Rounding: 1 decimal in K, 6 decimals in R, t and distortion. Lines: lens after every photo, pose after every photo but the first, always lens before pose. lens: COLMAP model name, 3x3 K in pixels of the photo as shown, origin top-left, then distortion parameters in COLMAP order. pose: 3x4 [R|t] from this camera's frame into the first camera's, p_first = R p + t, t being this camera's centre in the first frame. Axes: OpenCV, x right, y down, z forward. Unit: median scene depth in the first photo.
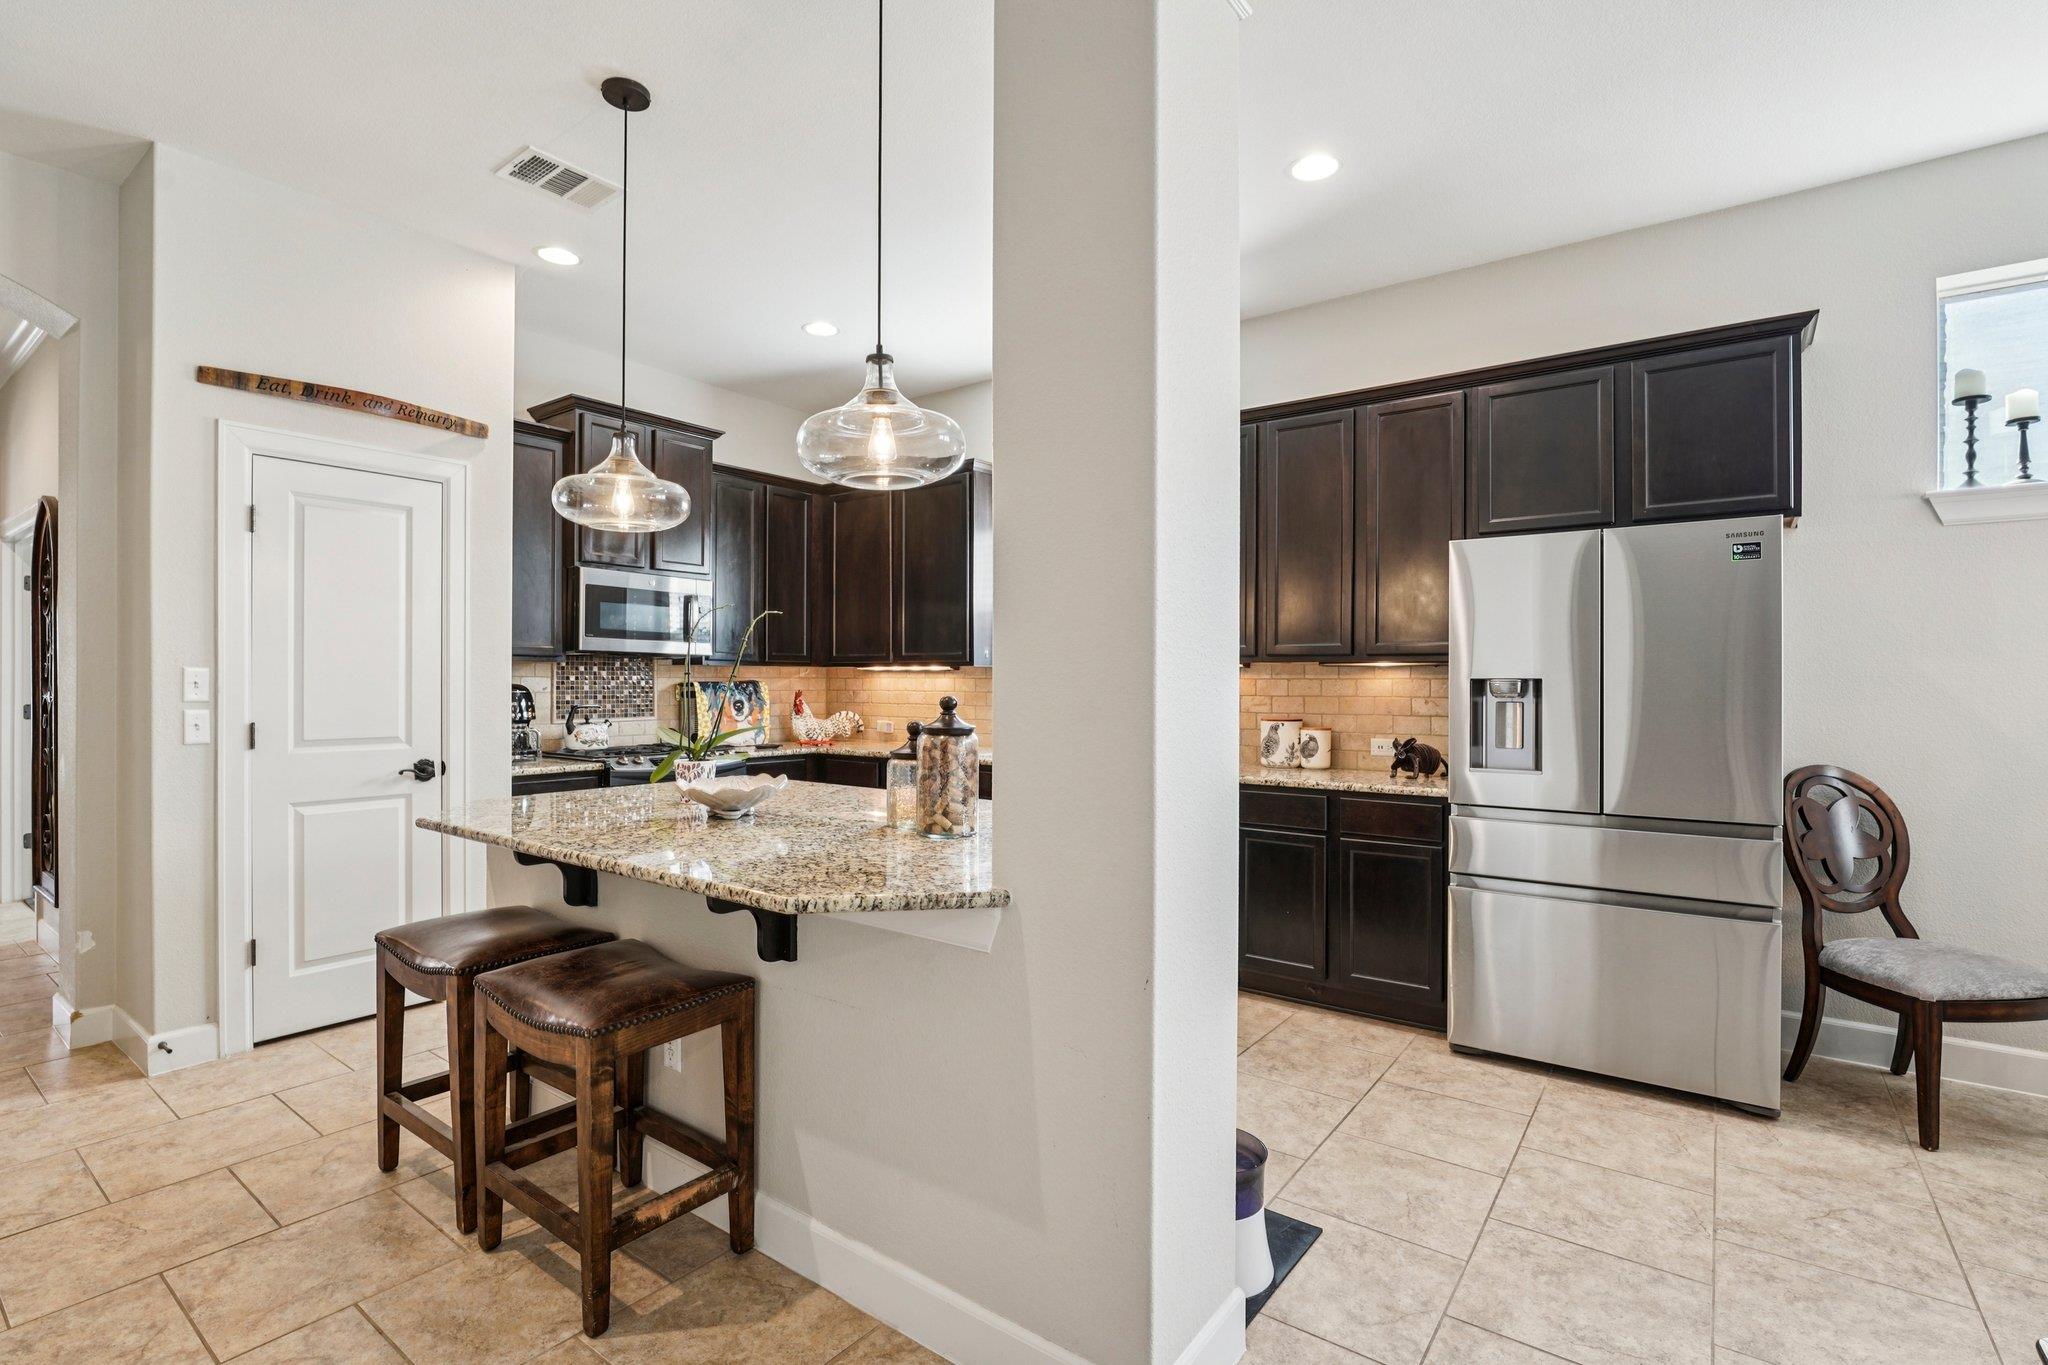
lens RADIAL K [[951.4, 0, 1011.5], [0, 951.4, 677.5], [0, 0, 1]] dist [-0.010101, 0.000262]
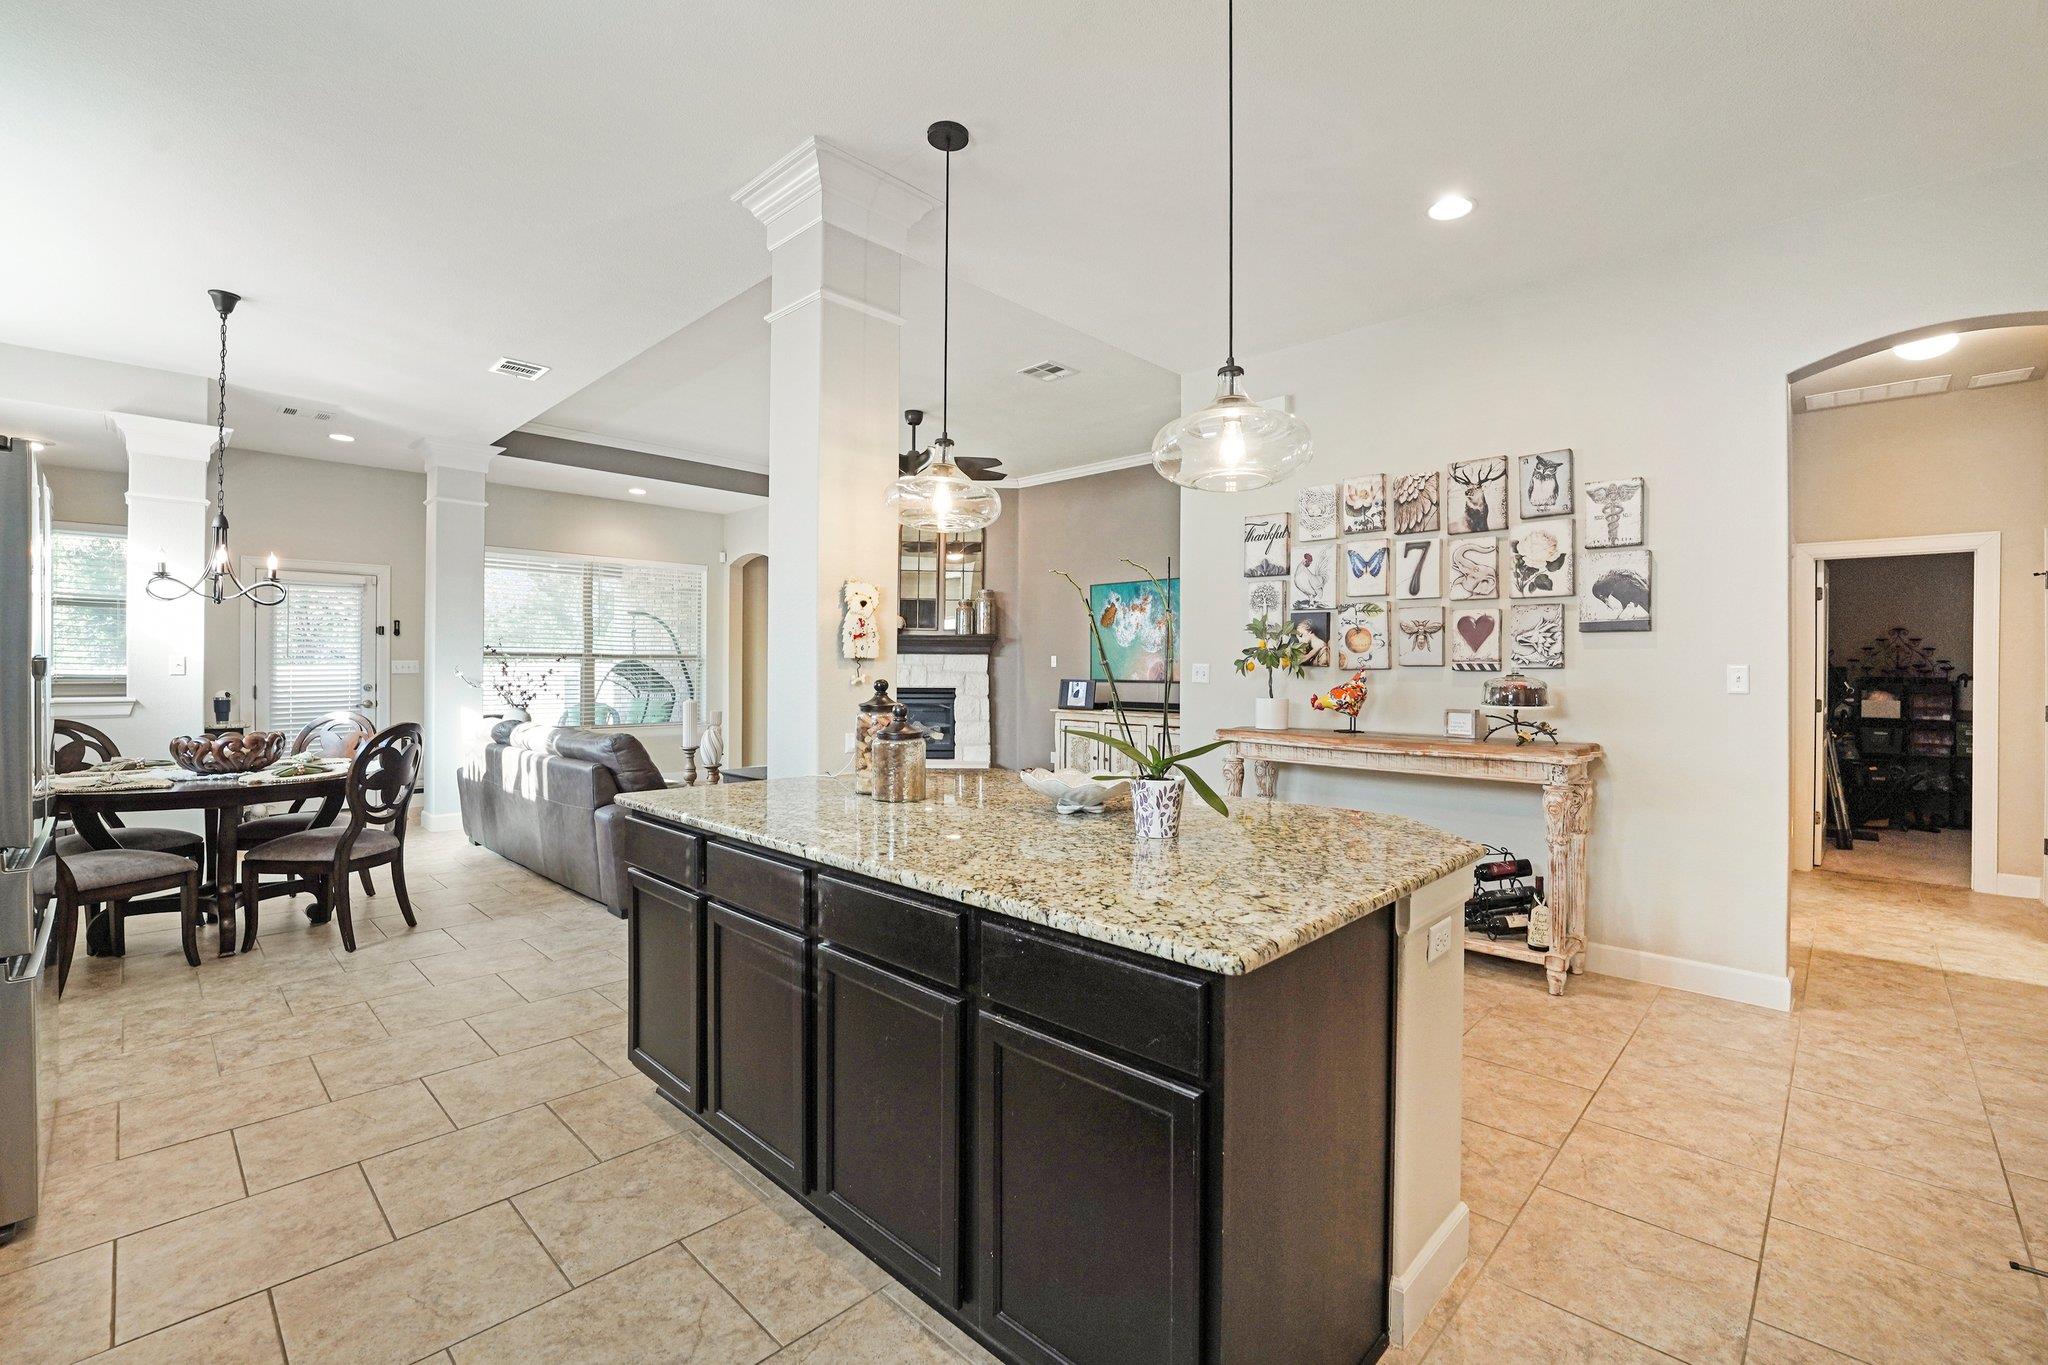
lens RADIAL K [[868.5, 0, 1057.8], [0, 868.5, 677.4], [0, 0, 1]] dist [-0.049332, -0.000227]
pose [[-0.995821, -0.009341, 0.090851, -0.239975], [-0.008661, 0.999931, 0.007876, 0.004571], [-0.090918, 0.007056, -0.995833, 1.260918]]
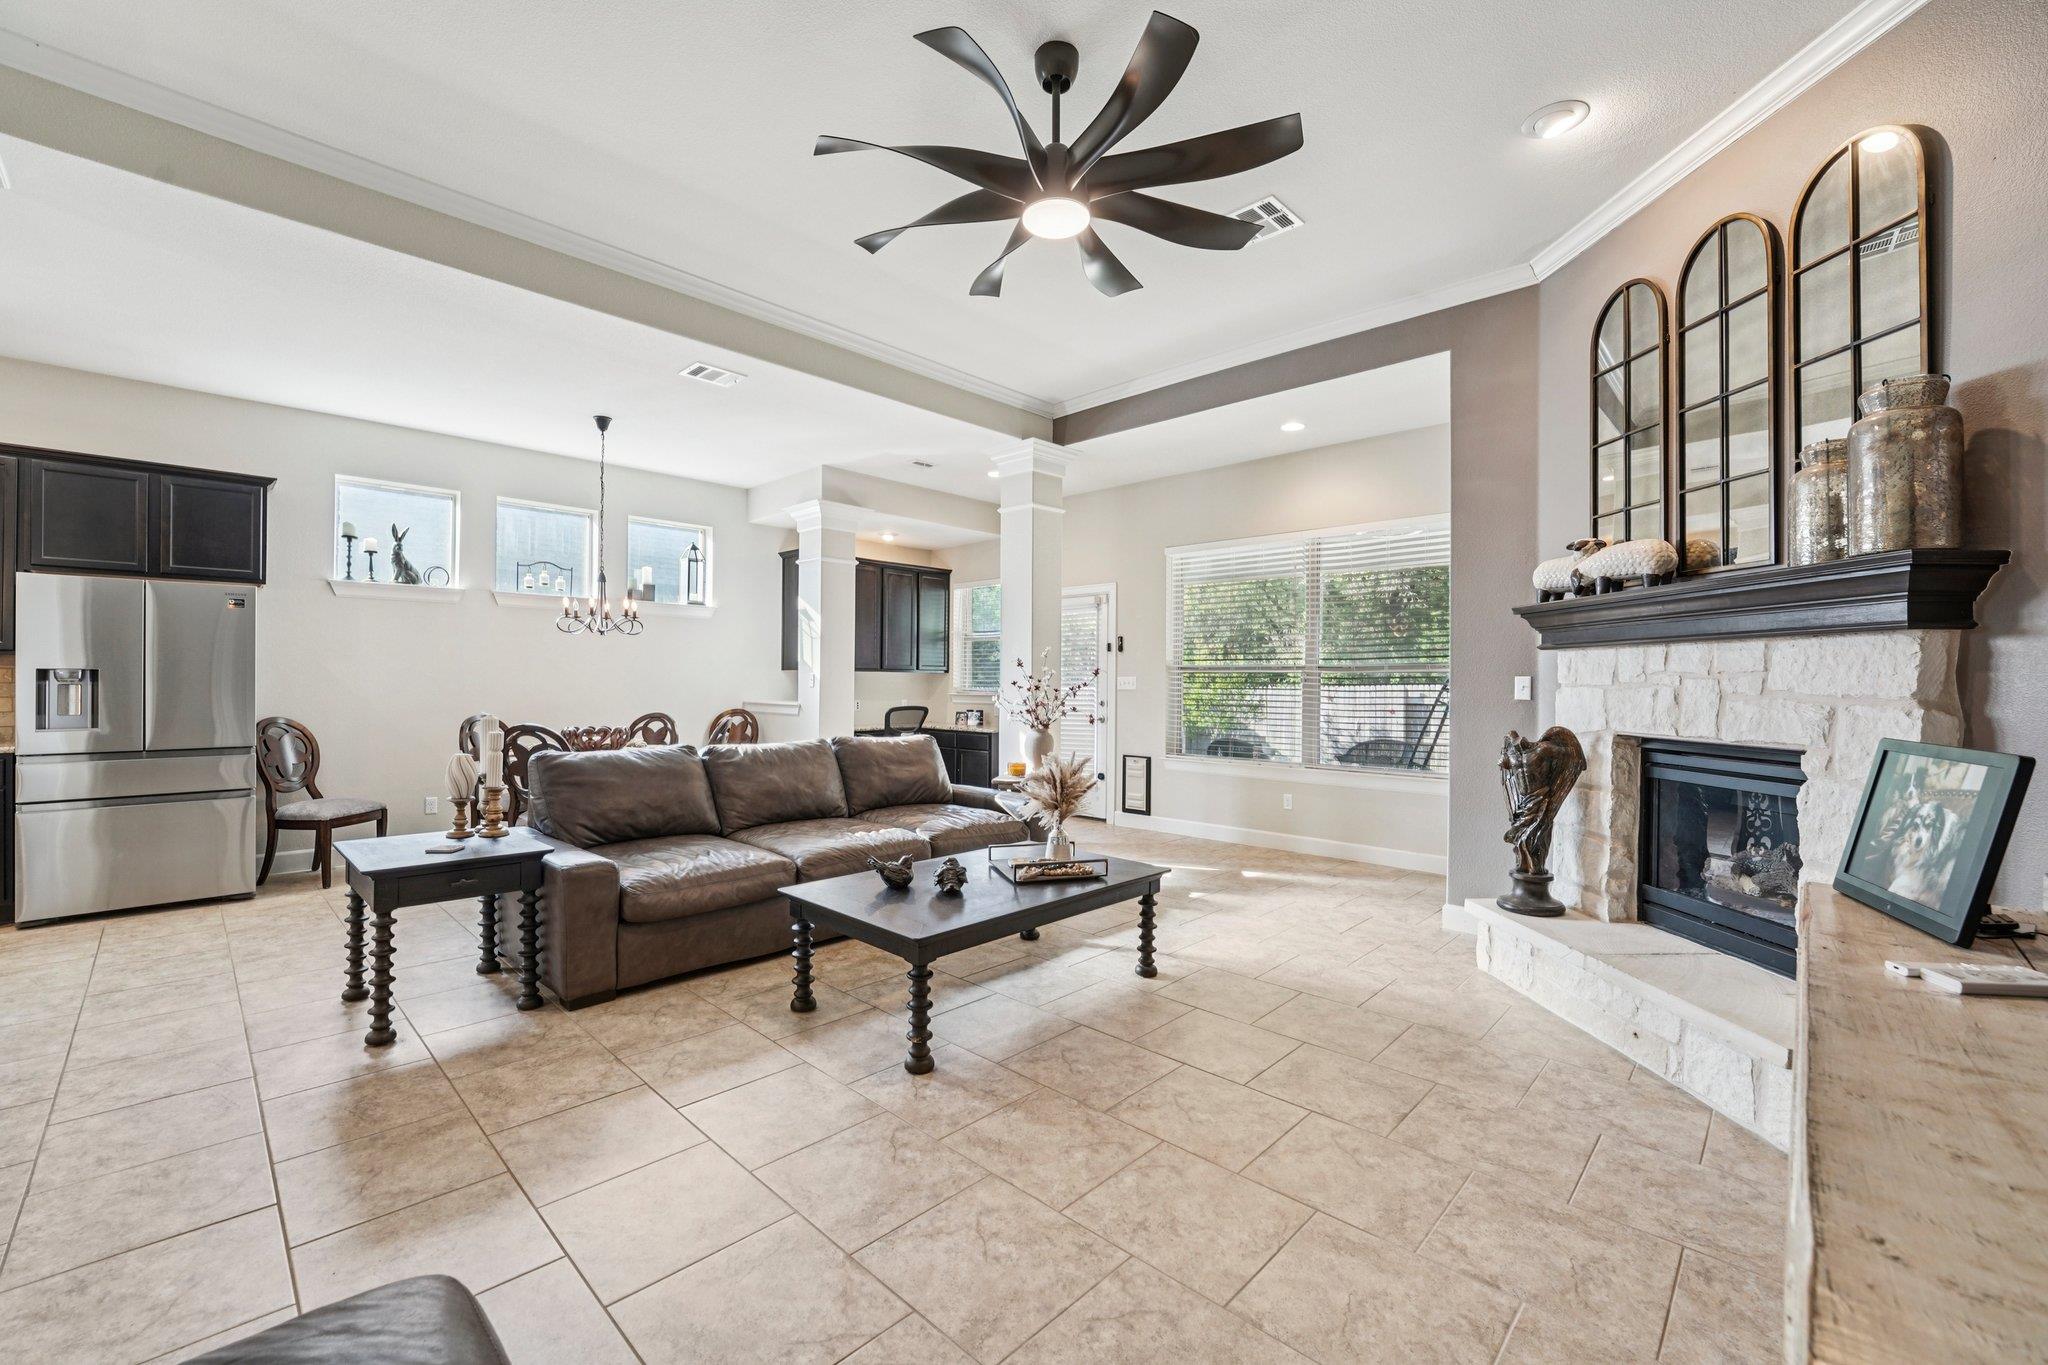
lens RADIAL K [[827.0, 0, 1019.3], [0, 827.0, 689.2], [0, 0, 1]] dist [-0.024910, -0.000005]
pose [[0.118990, -0.009403, 0.992851, -0.460395], [-0.009730, 0.999896, 0.010636, 0.004265], [-0.992848, -0.010926, 0.118886, -0.537814]]
